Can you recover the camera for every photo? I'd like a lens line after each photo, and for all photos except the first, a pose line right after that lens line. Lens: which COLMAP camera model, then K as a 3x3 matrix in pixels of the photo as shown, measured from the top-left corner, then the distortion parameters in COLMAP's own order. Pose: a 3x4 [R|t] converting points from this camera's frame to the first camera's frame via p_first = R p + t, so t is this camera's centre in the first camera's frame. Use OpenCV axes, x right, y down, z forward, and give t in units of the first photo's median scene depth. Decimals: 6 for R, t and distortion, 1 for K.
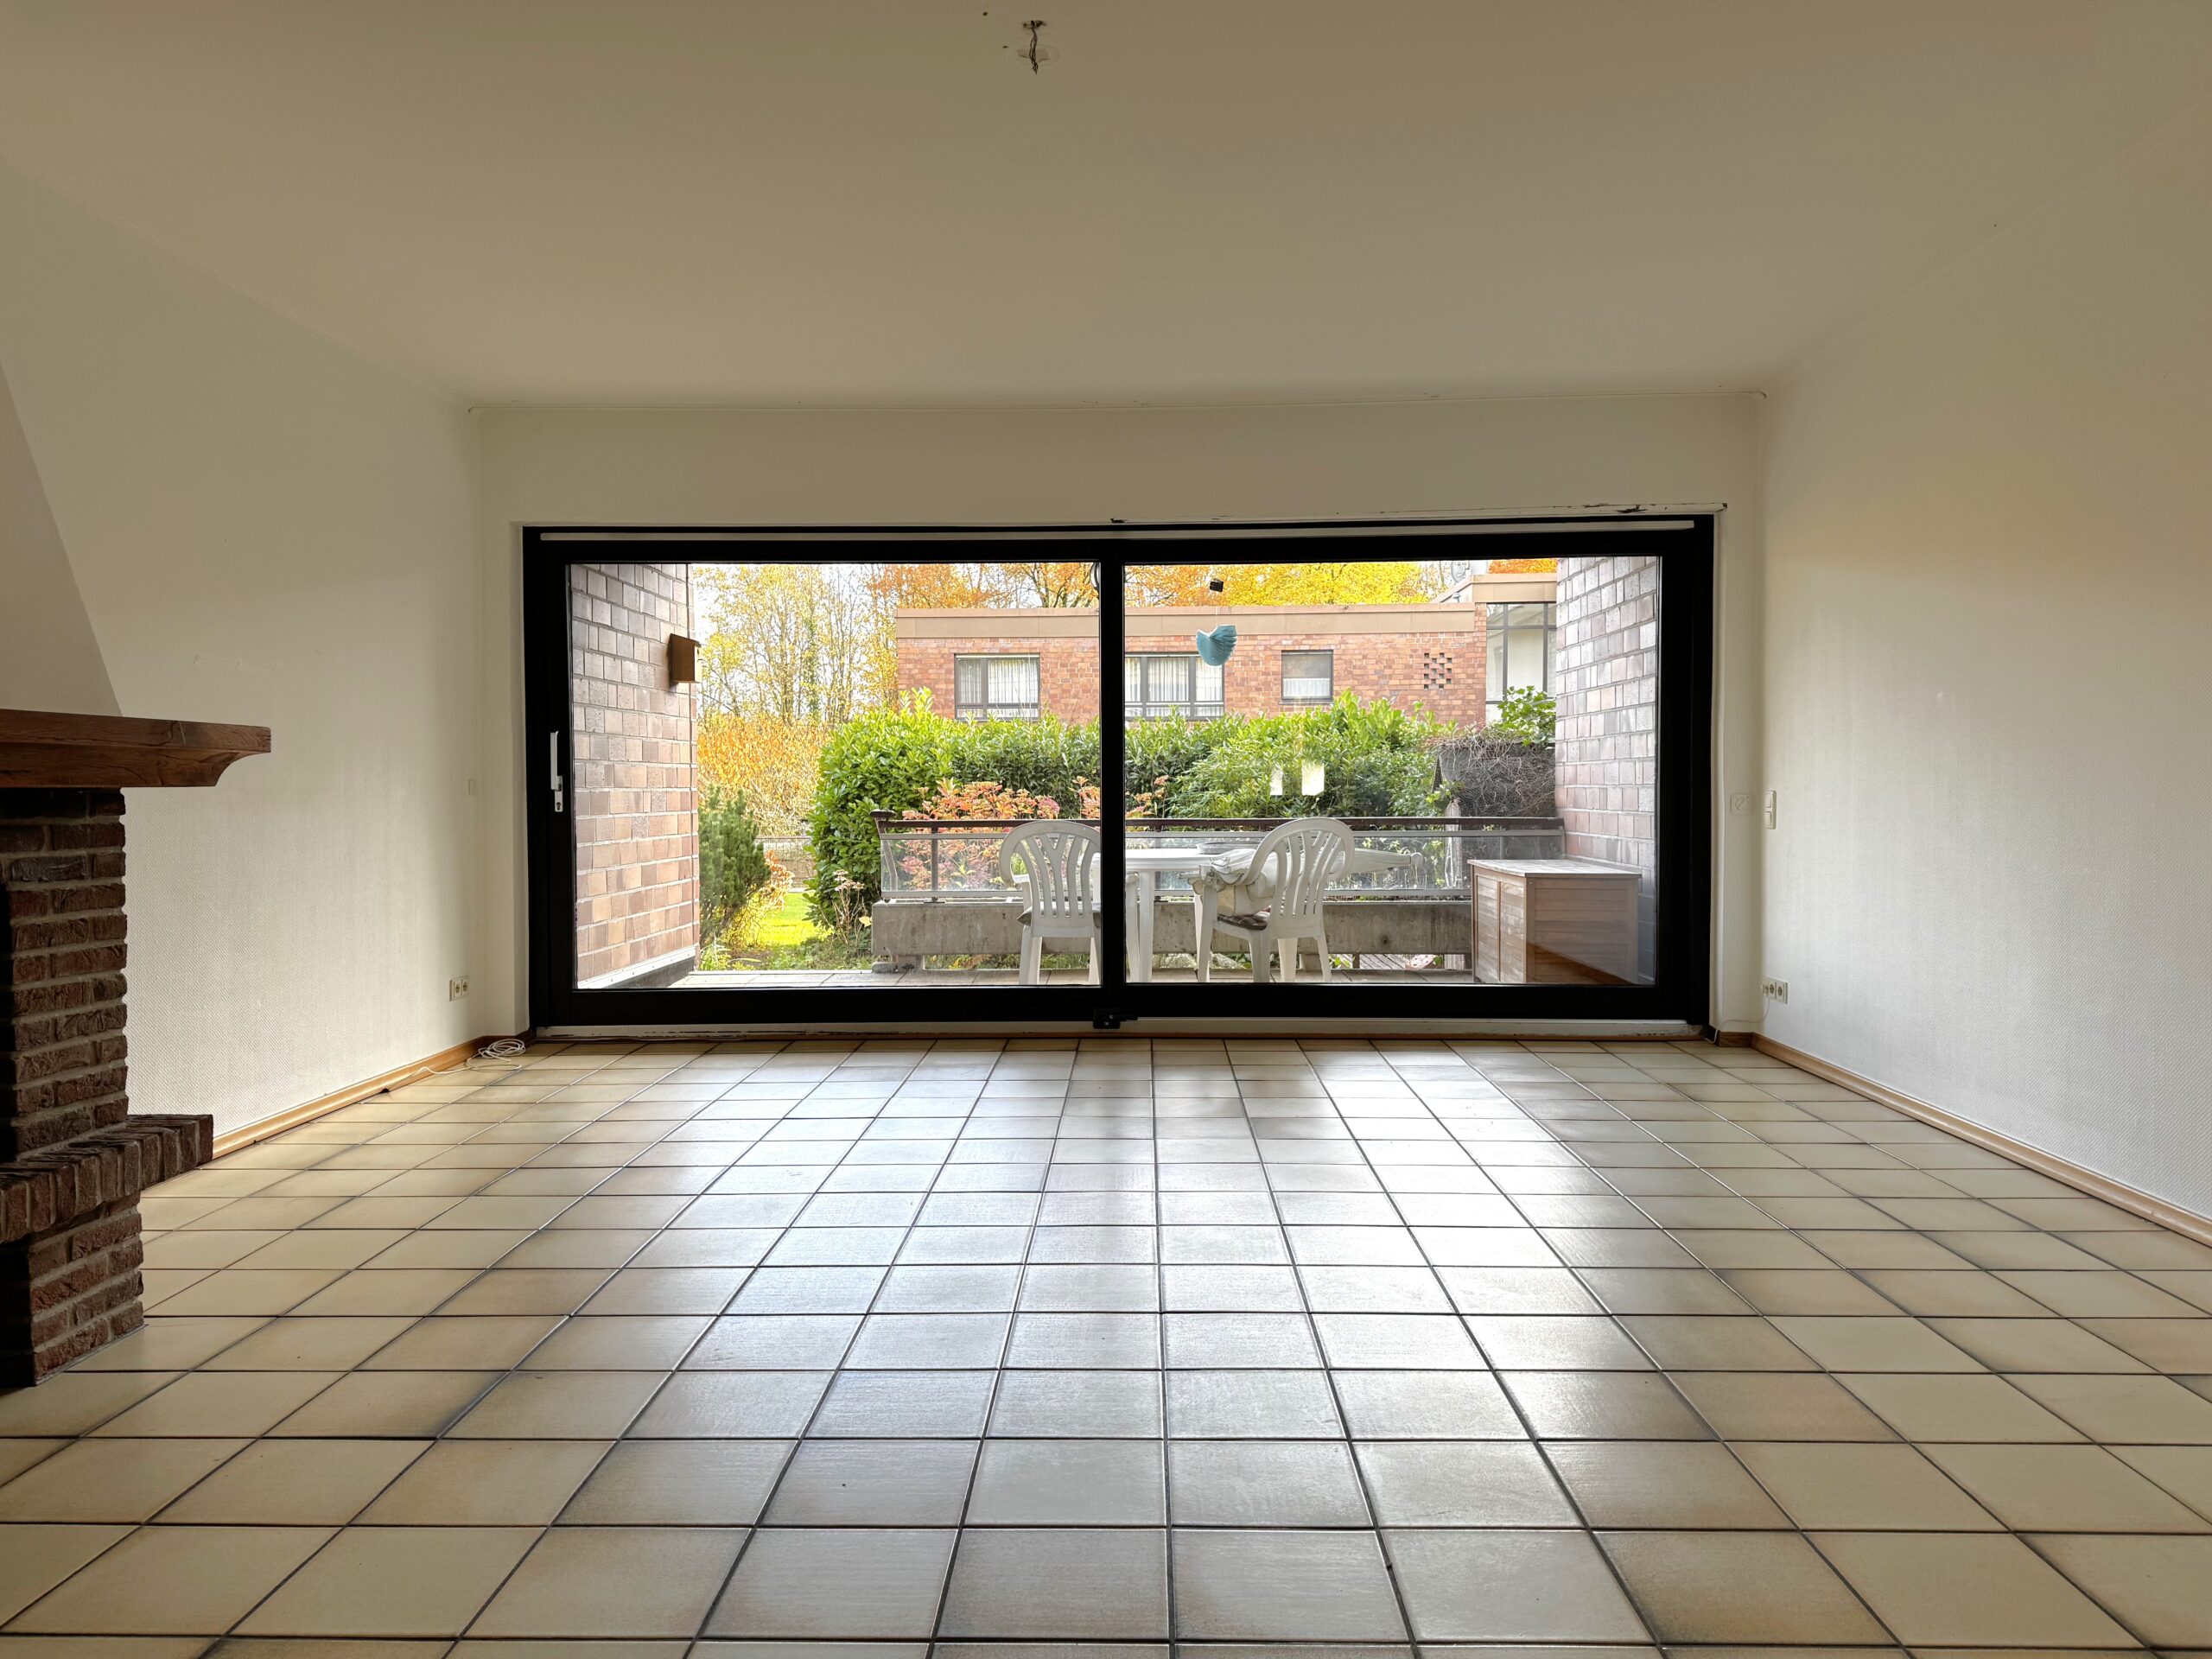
lens RADIAL K [[1581.7, 0, 1114.8], [0, 1581.7, 839.8], [0, 0, 1]] dist [-0.005352, -0.002307]
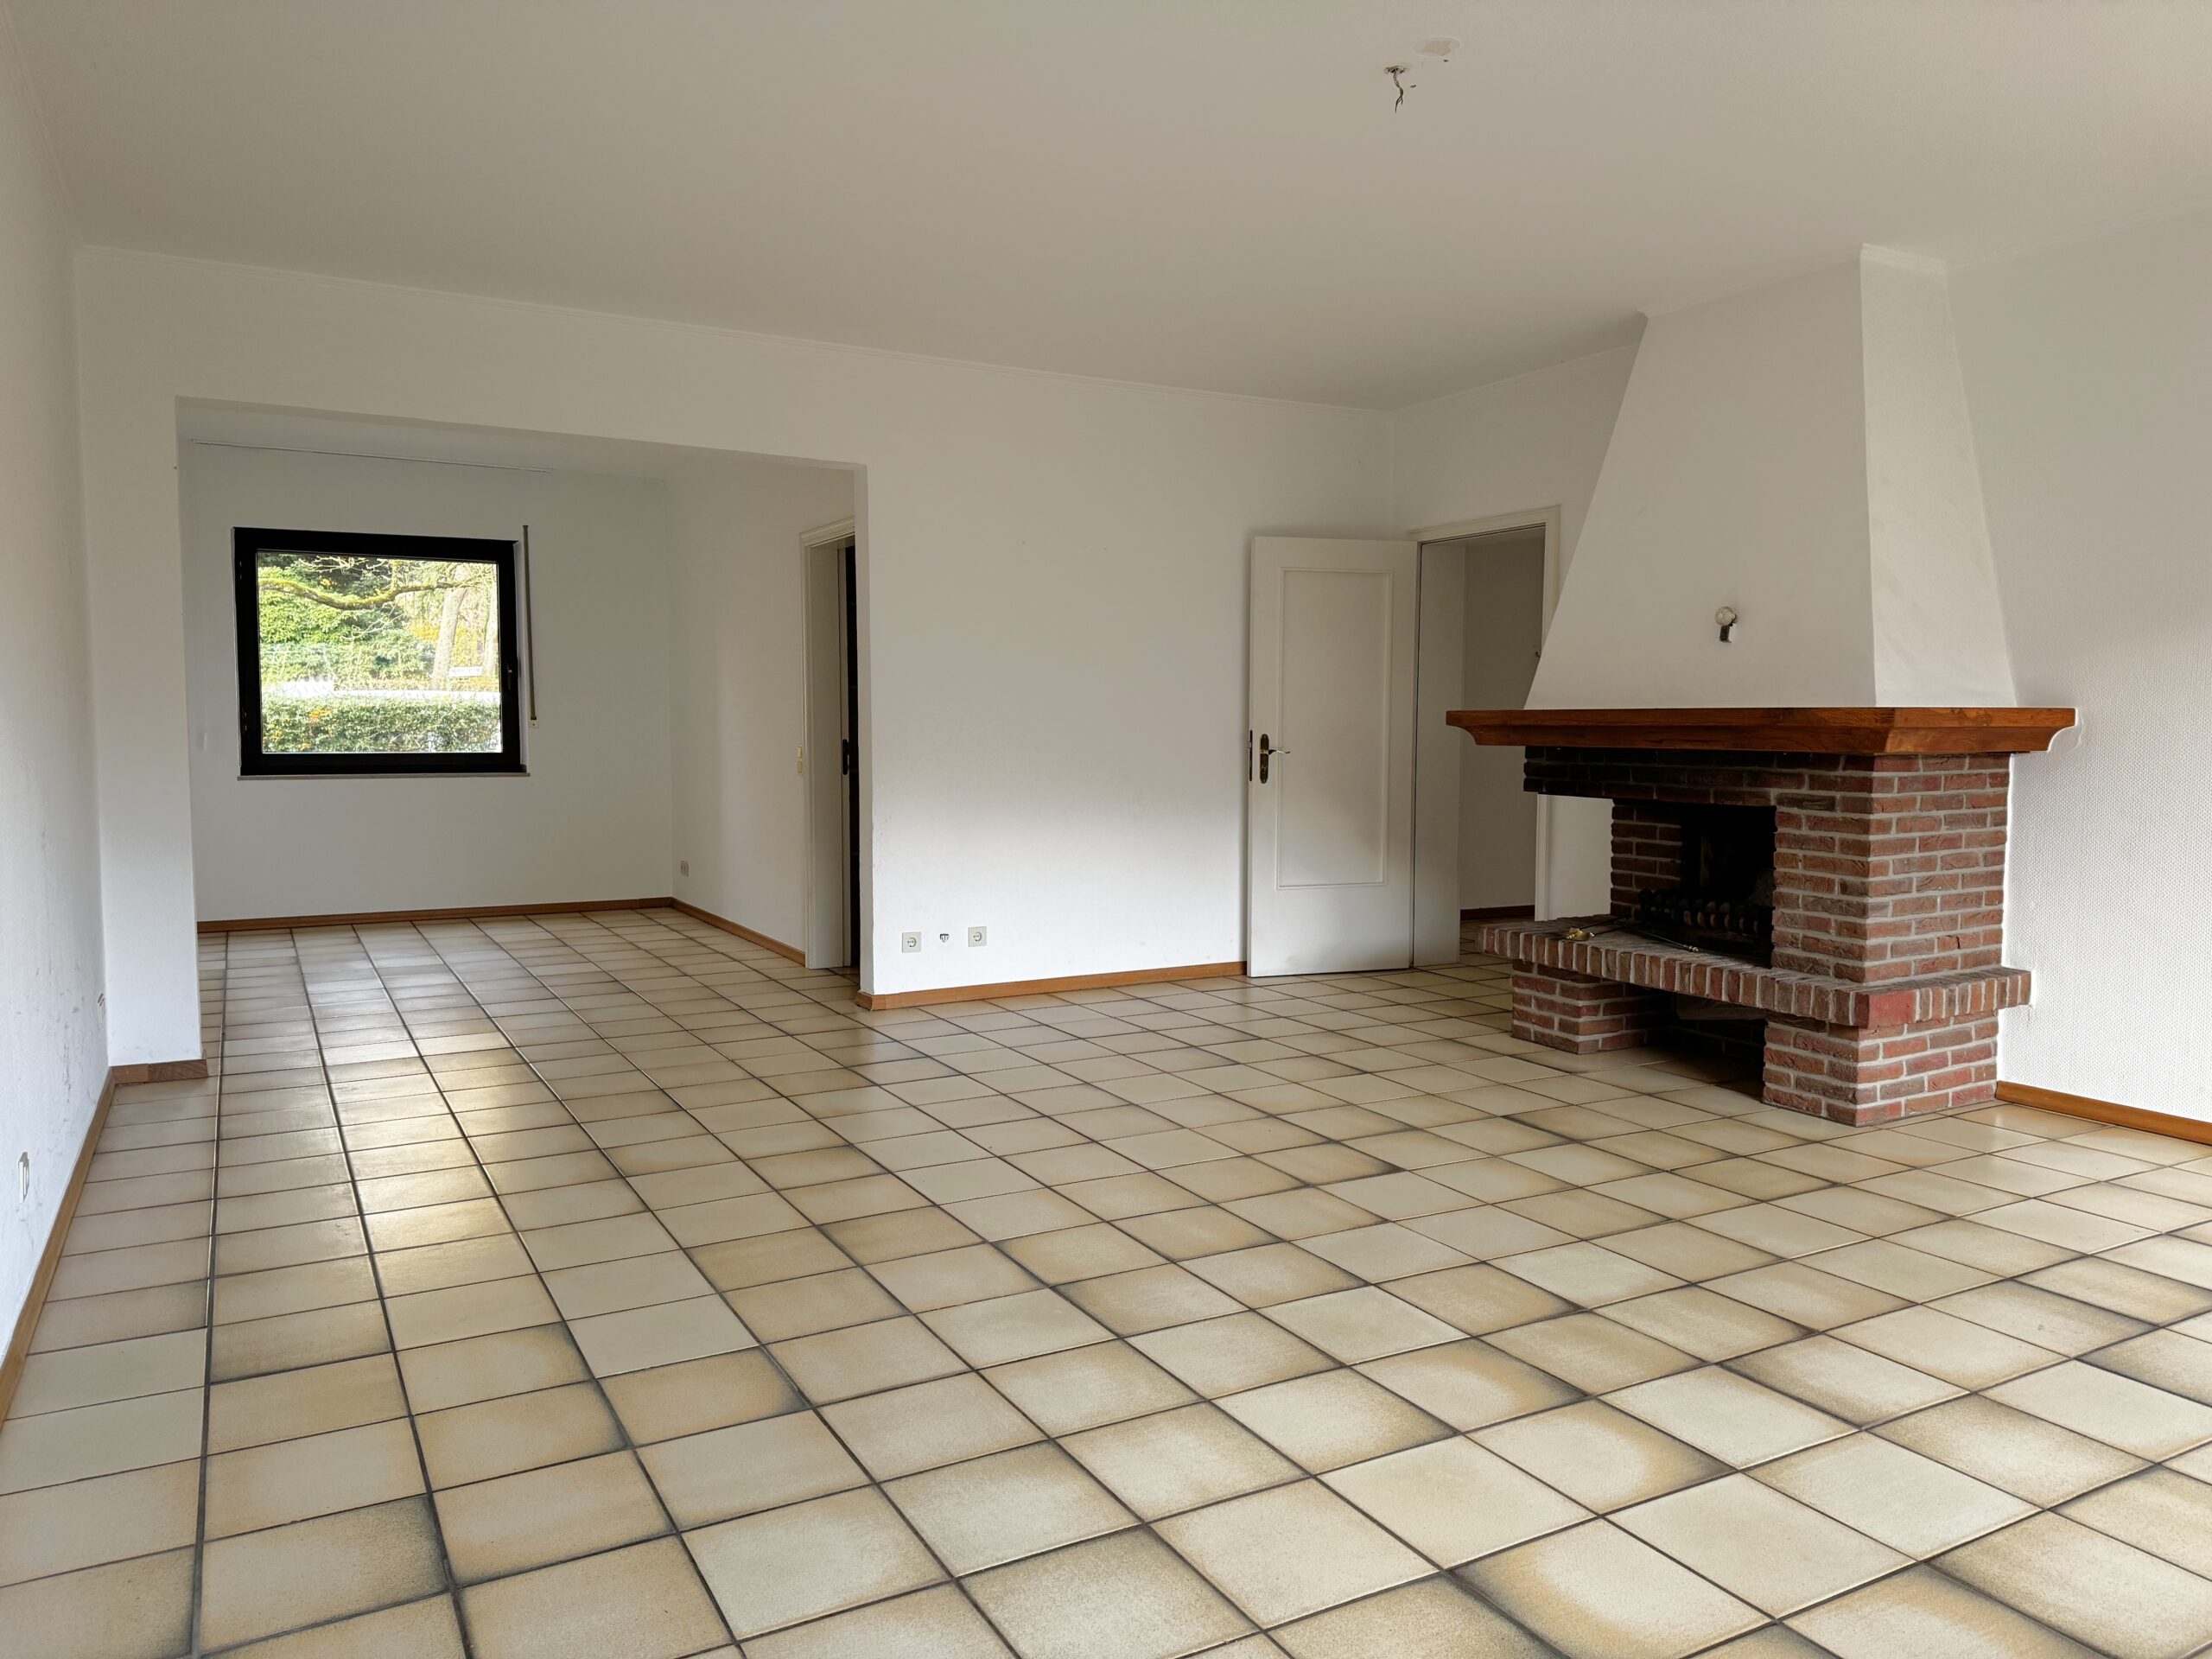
lens RADIAL K [[1581.7, 0, 1108.9], [0, 1581.7, 822.6], [0, 0, 1]] dist [-0.005352, -0.002307]
pose [[-0.861187, 0.035465, -0.507050, 0.740881], [-0.021420, 0.994144, 0.105915, -0.113692], [0.507837, 0.102074, -0.855384, 1.990238]]
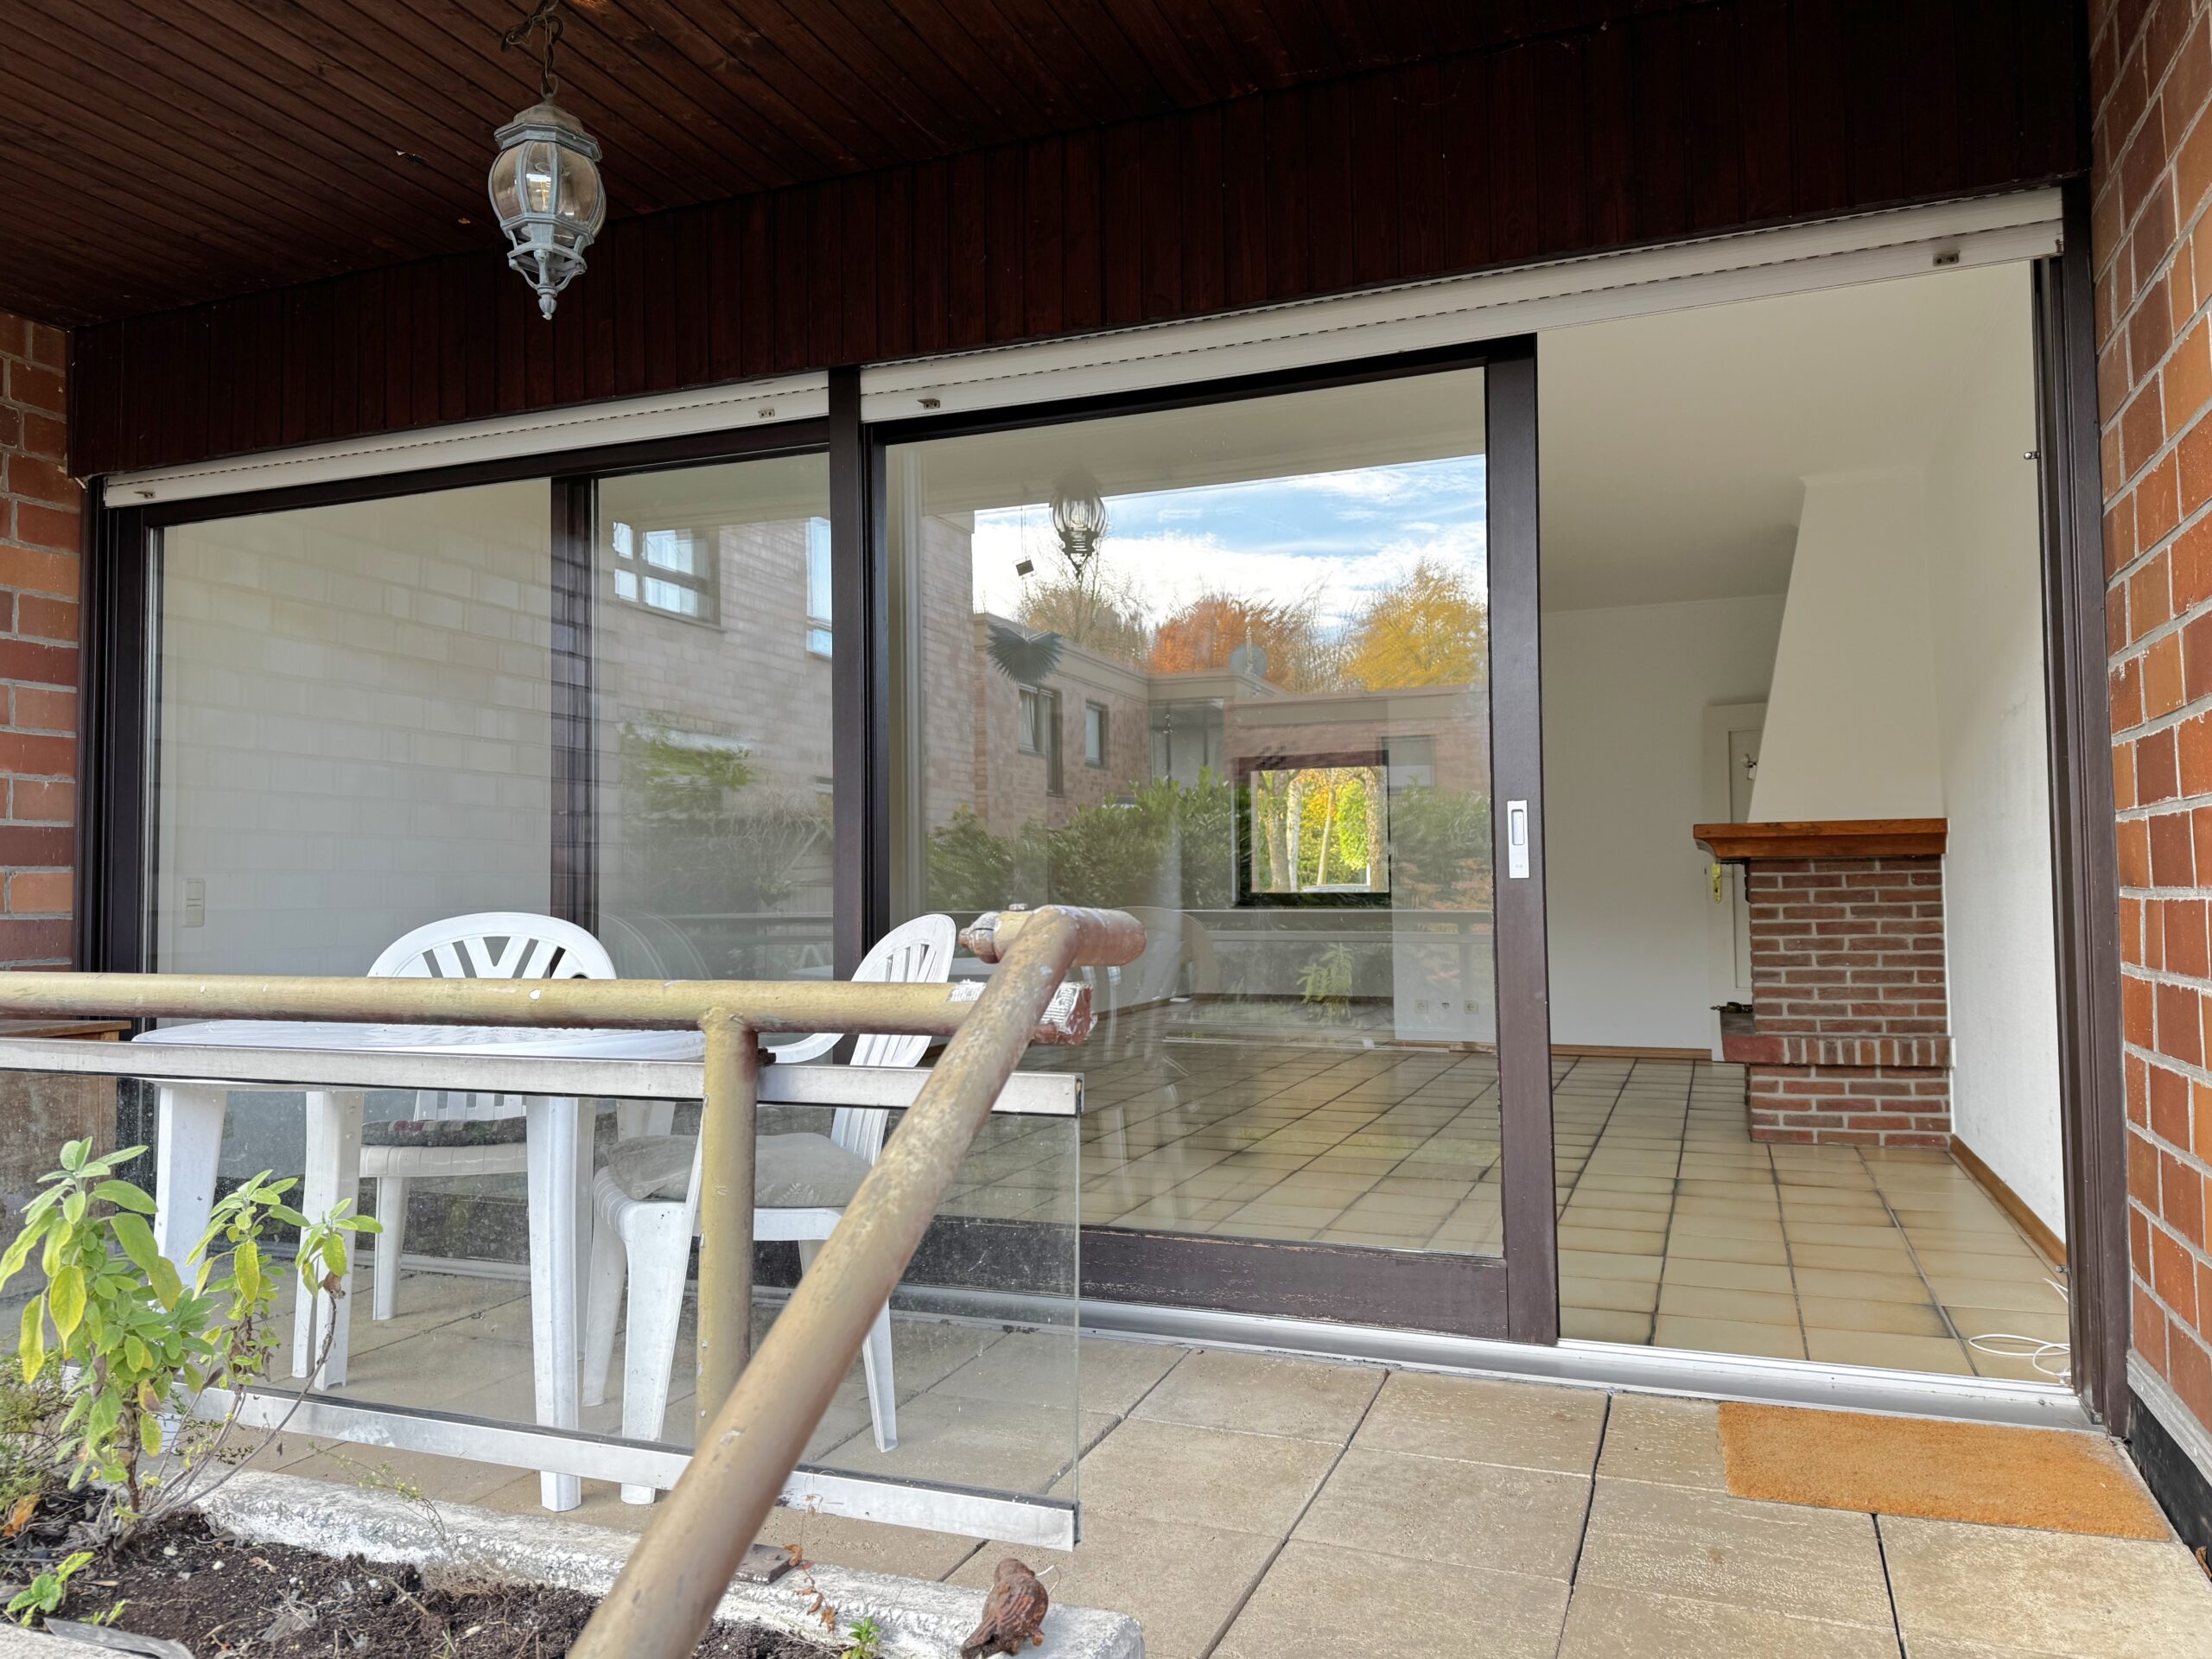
lens RADIAL K [[1581.7, 0, 1106.6], [0, 1581.7, 823.6], [0, 0, 1]] dist [-0.005352, -0.002307]
pose [[-0.939850, 0.029342, 0.340324, -0.581817], [0.028579, 0.999565, -0.007256, -0.088872], [-0.340389, 0.002907, -0.940280, 3.266452]]
